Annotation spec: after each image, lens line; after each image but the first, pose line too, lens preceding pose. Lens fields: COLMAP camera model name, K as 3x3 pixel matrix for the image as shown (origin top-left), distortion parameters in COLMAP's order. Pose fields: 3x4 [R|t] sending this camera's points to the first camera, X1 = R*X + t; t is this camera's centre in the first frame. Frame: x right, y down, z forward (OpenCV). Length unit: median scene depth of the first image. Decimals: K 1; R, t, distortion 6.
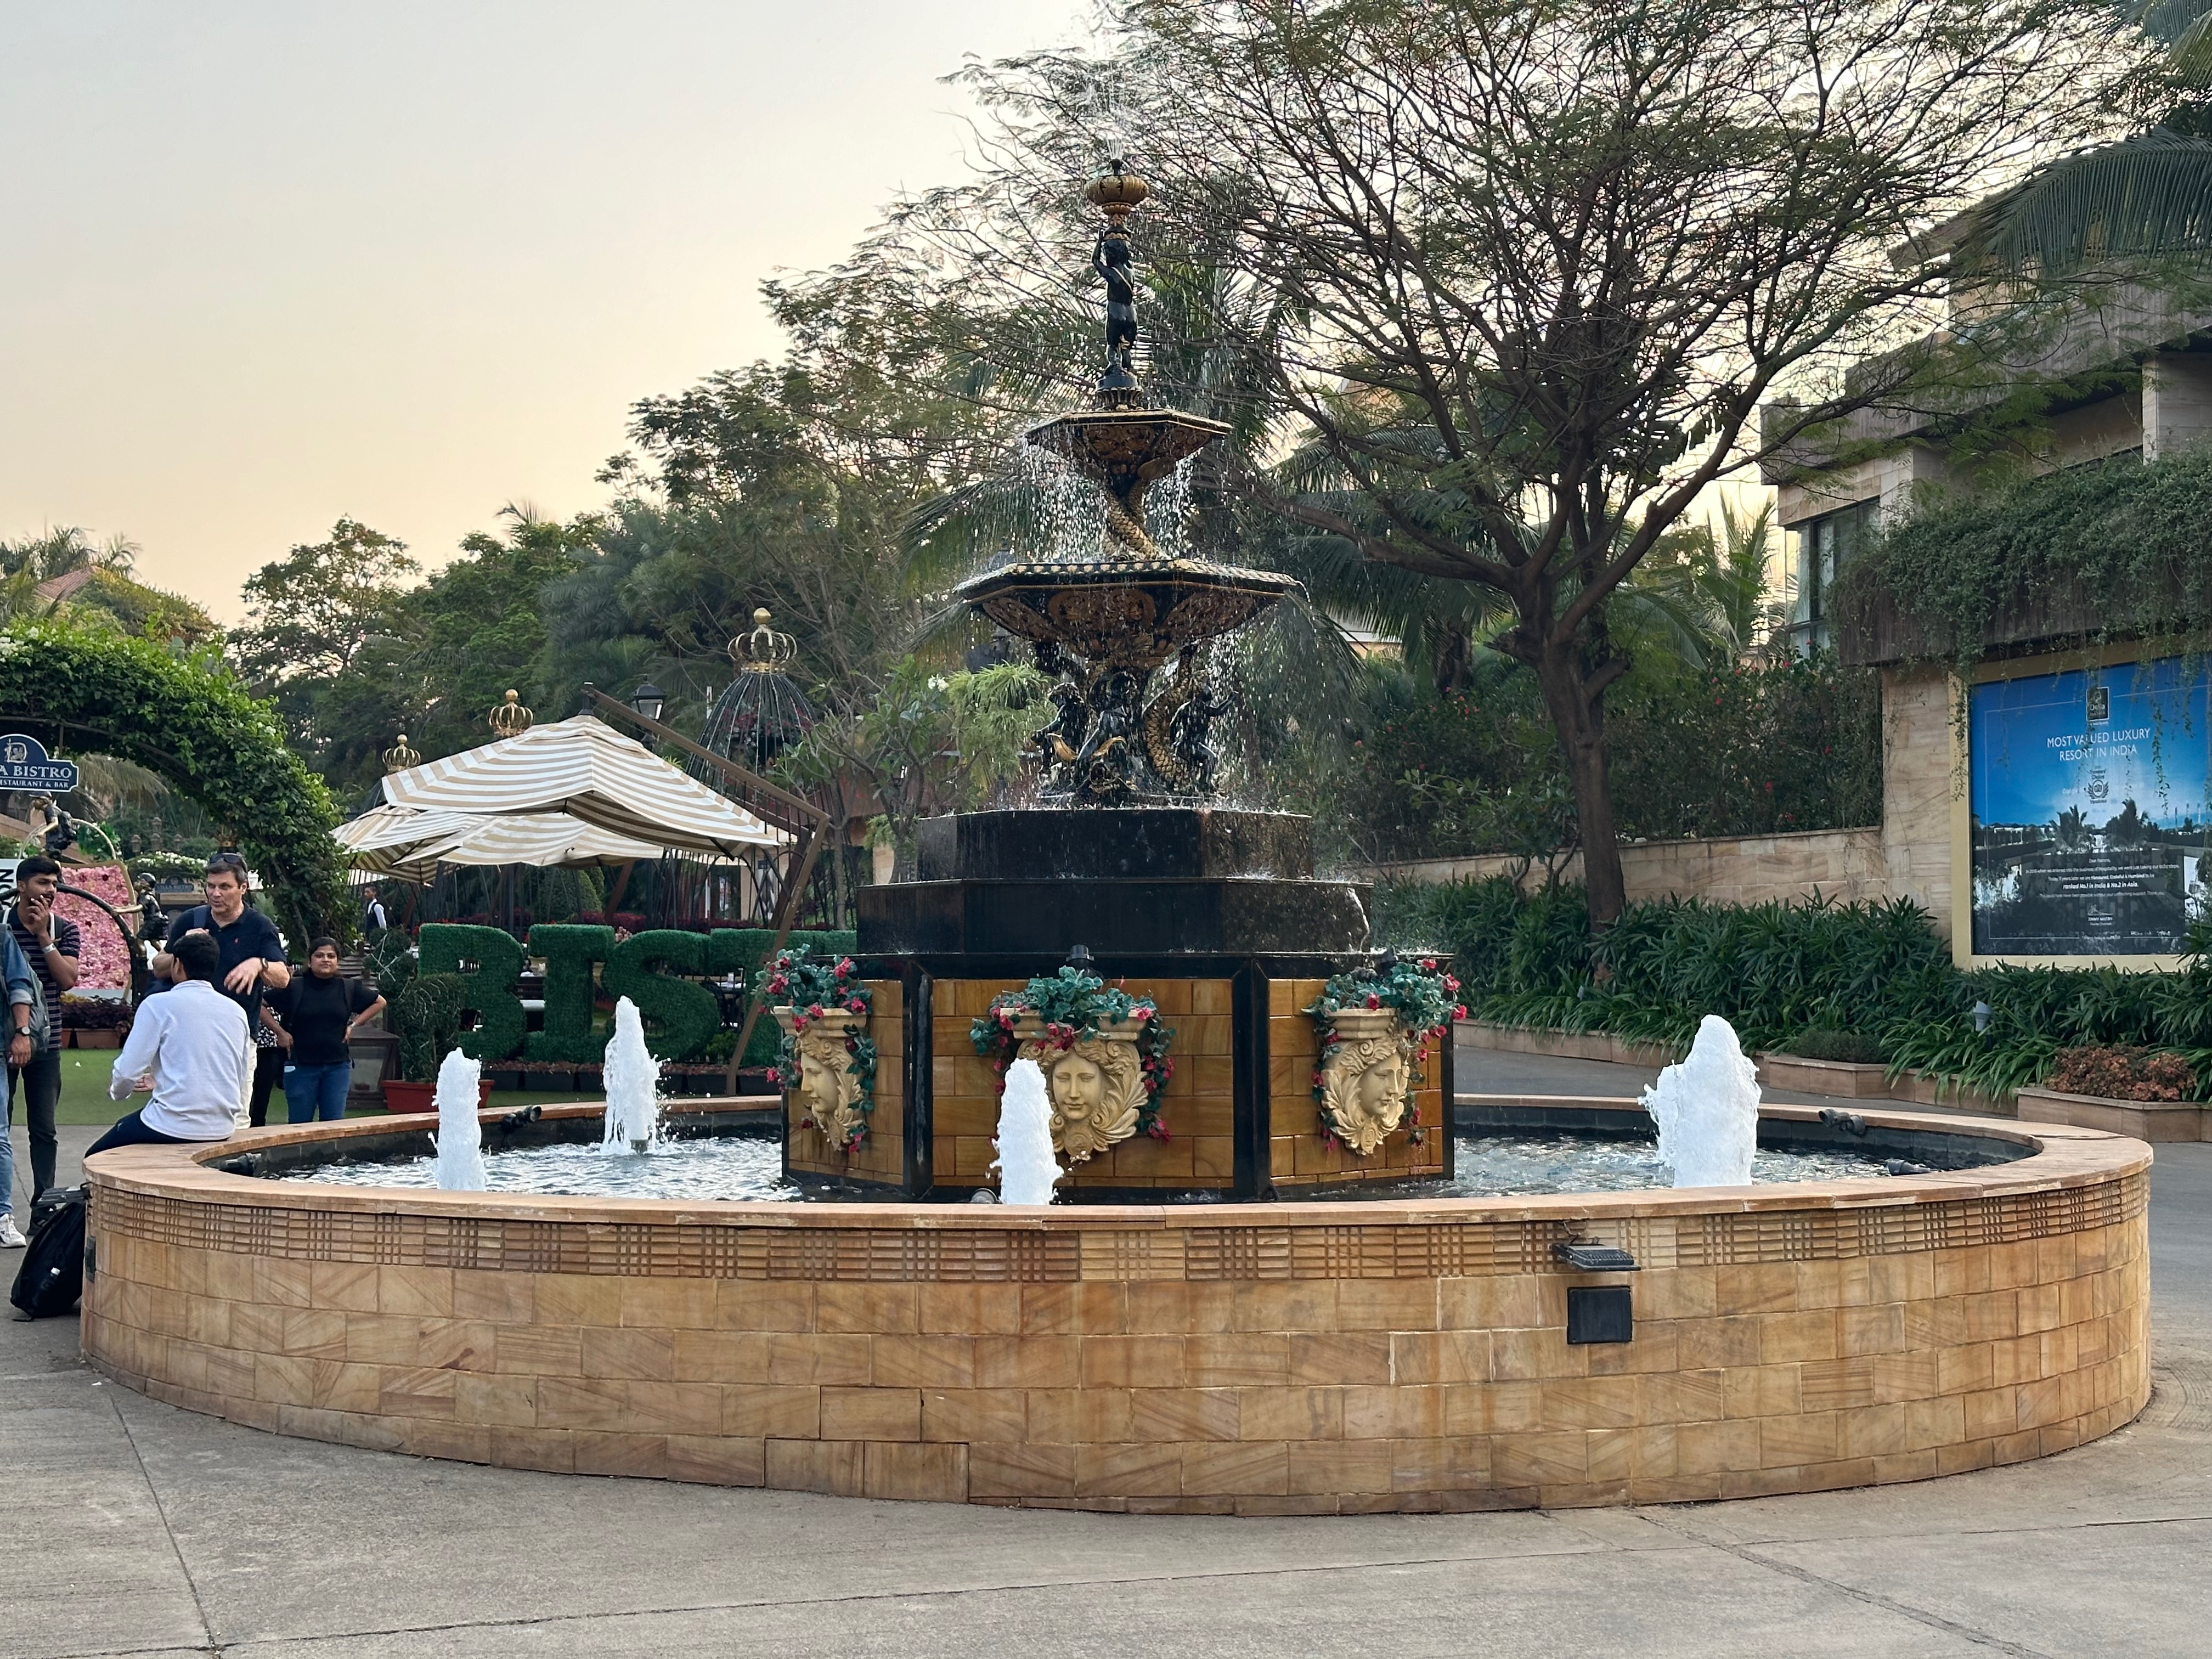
lens RADIAL K [[3070.0, 0, 1107.8], [0, 3070.0, 850.6], [0, 0, 1]] dist [0.179391, -0.356020]
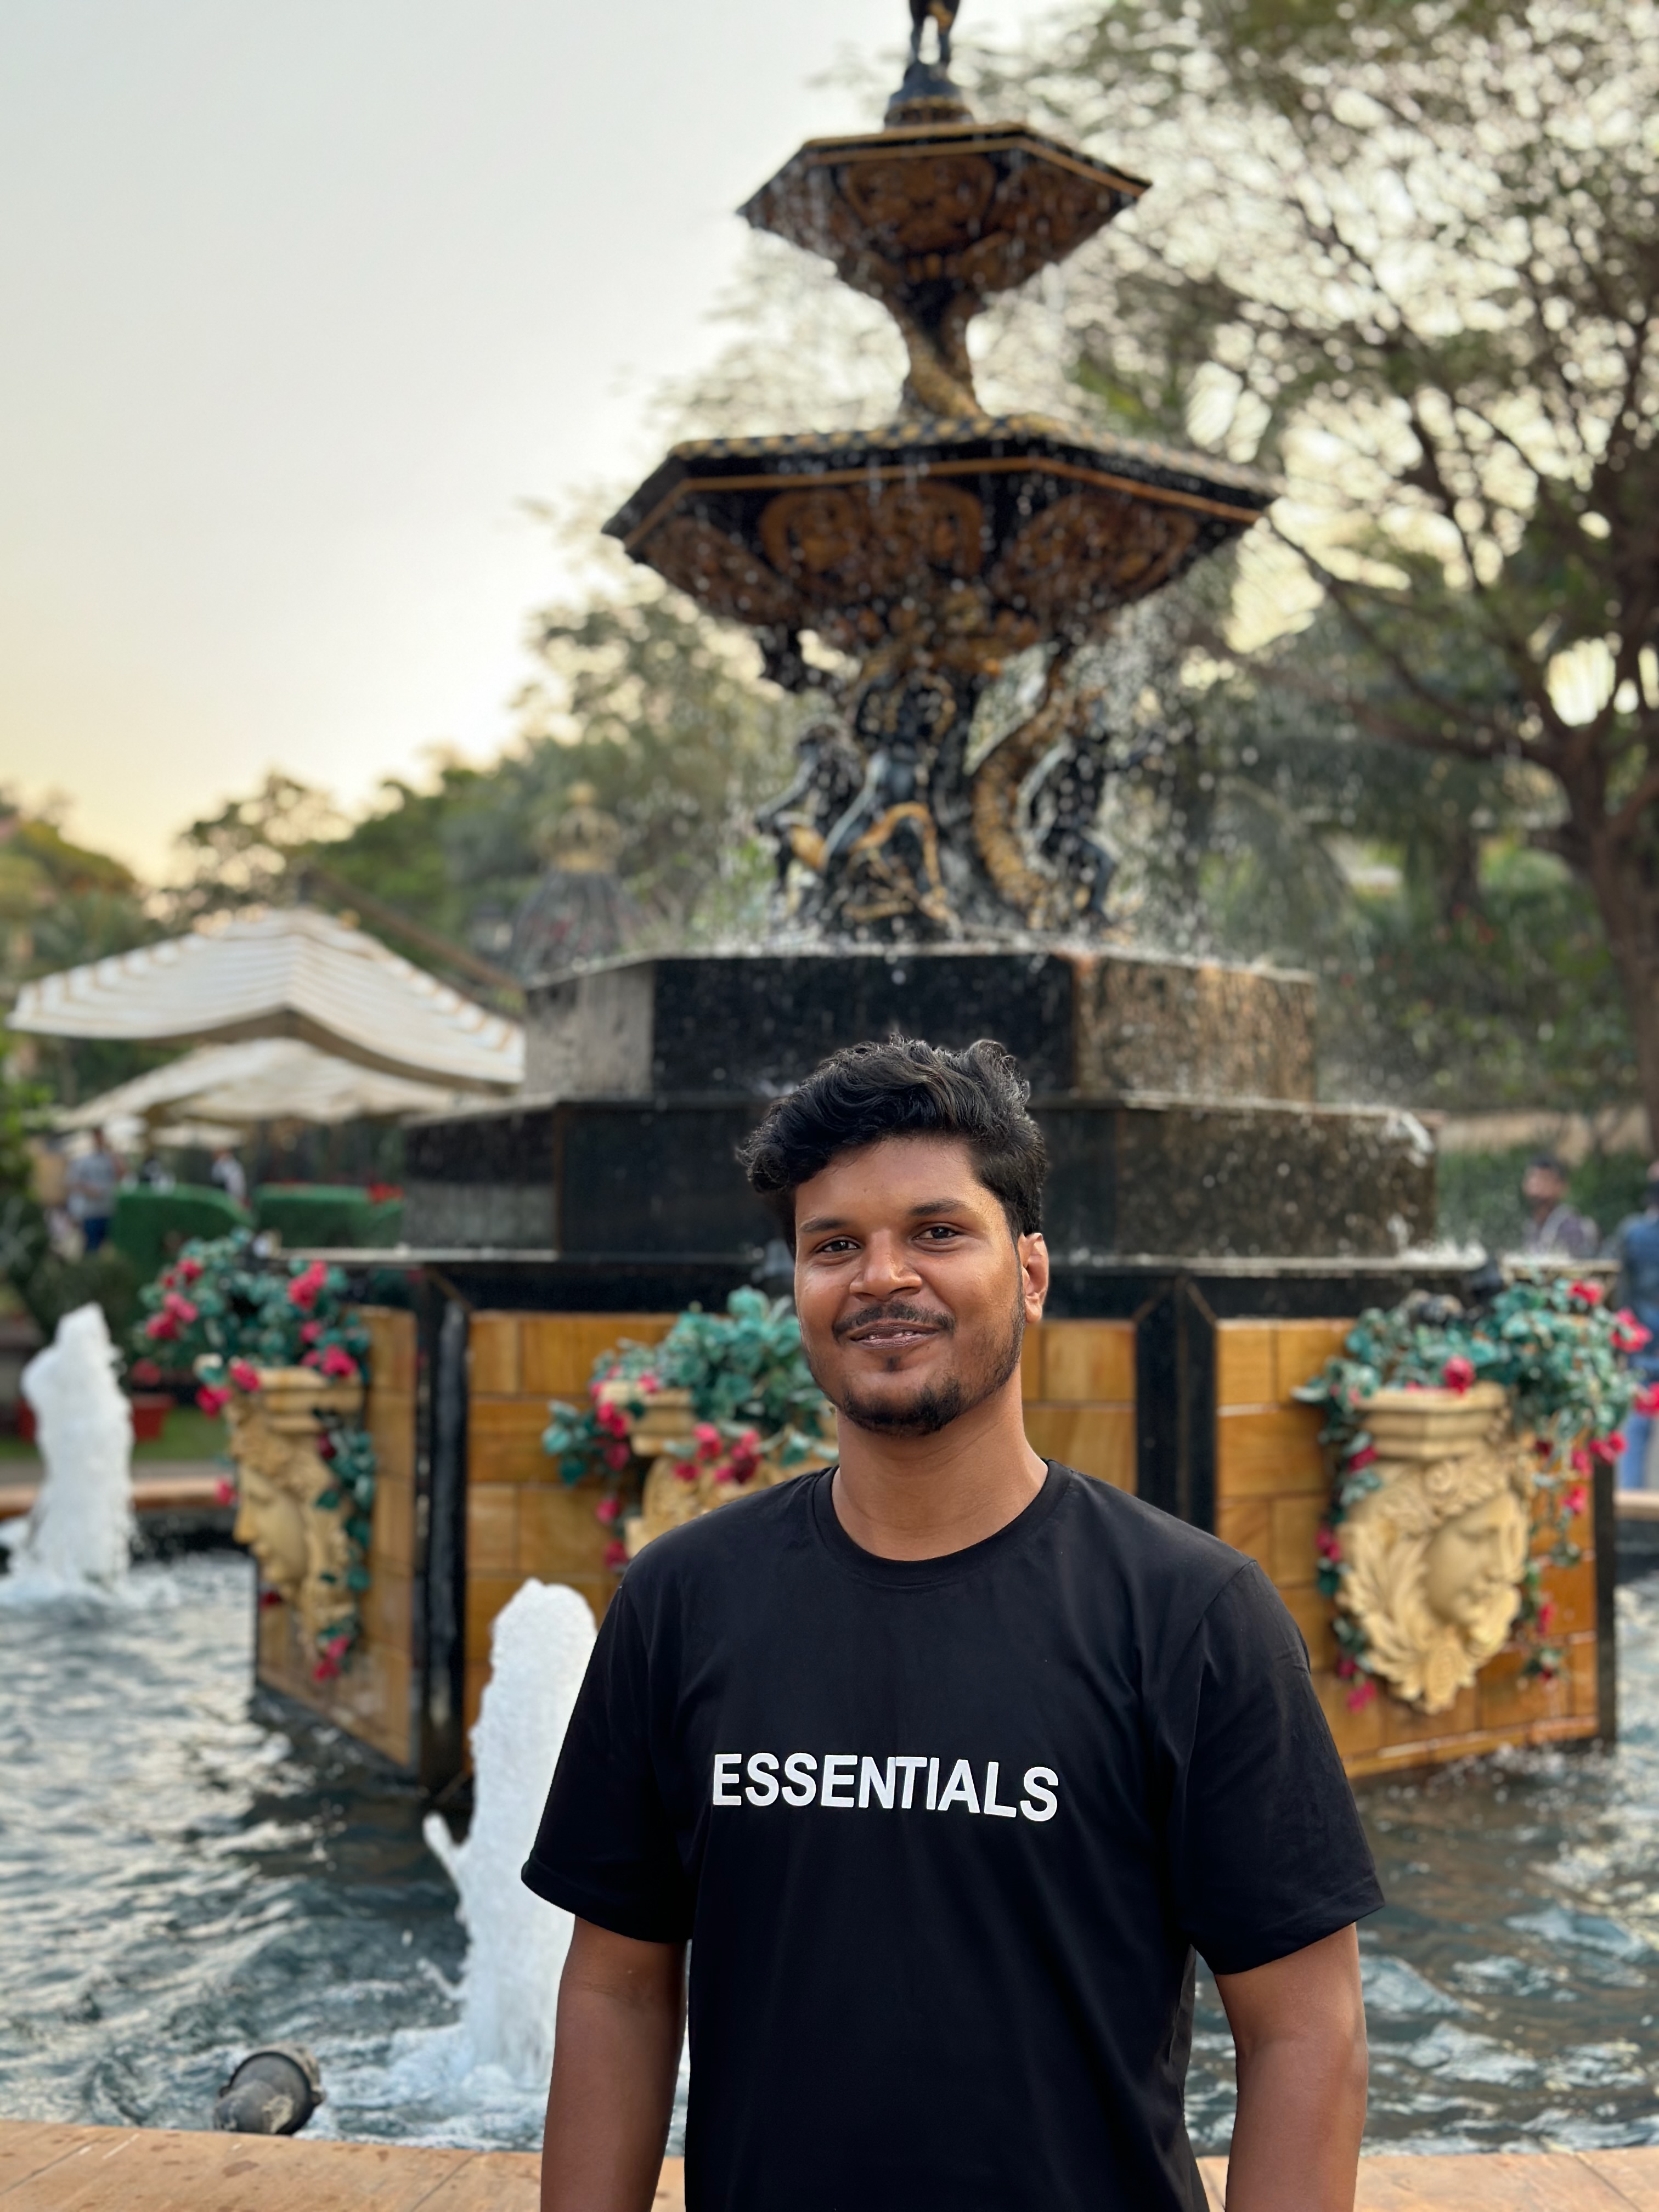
lens RADIAL K [[3080.1, 0, 829.5], [0, 3080.1, 1106.0], [0, 0, 1]] dist [0.176347, -0.367882]
pose [[0.996821, 0.006142, -0.079436, 0.028868], [-0.006528, 0.999968, -0.004600, 0.011942], [0.079405, 0.005103, 0.996829, 0.502972]]
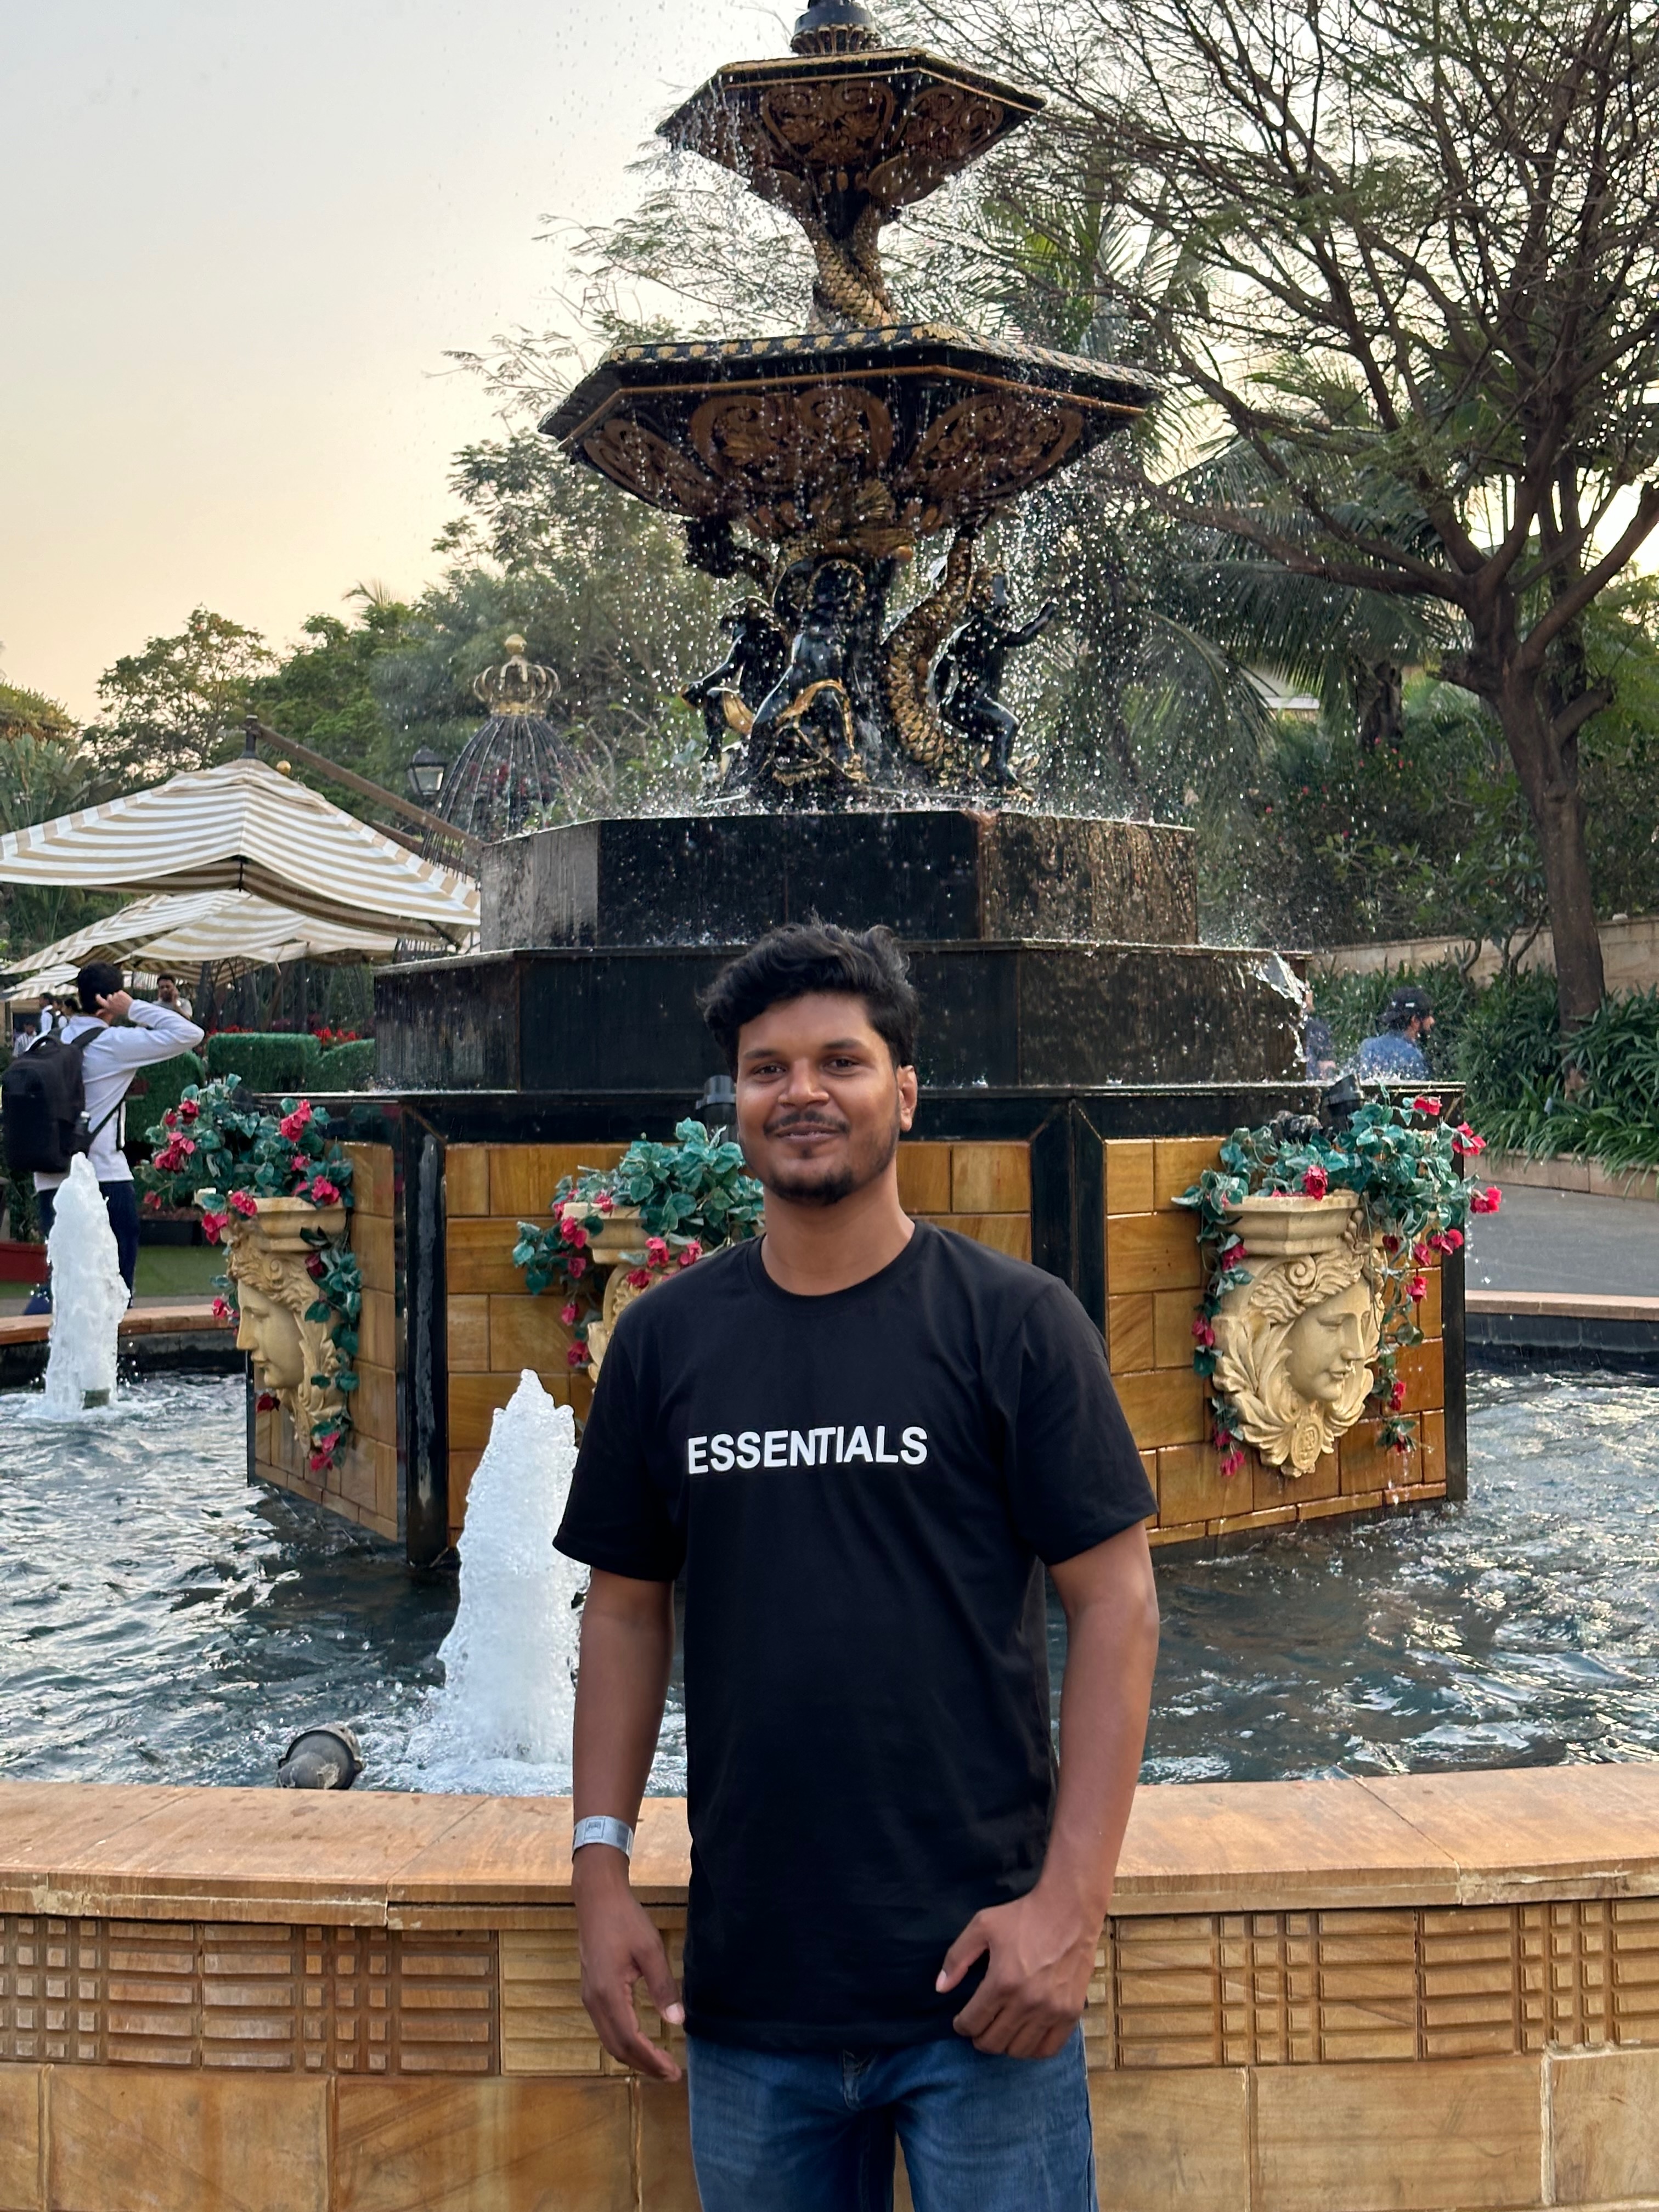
lens RADIAL K [[3070.0, 0, 810.3], [0, 3070.0, 1091.9], [0, 0, 1]] dist [0.179391, -0.356020]
pose [[0.997849, -0.007283, -0.065148, 0.033839], [0.010228, 0.998935, 0.044985, 0.009911], [0.064751, -0.045555, 0.996861, 0.452129]]
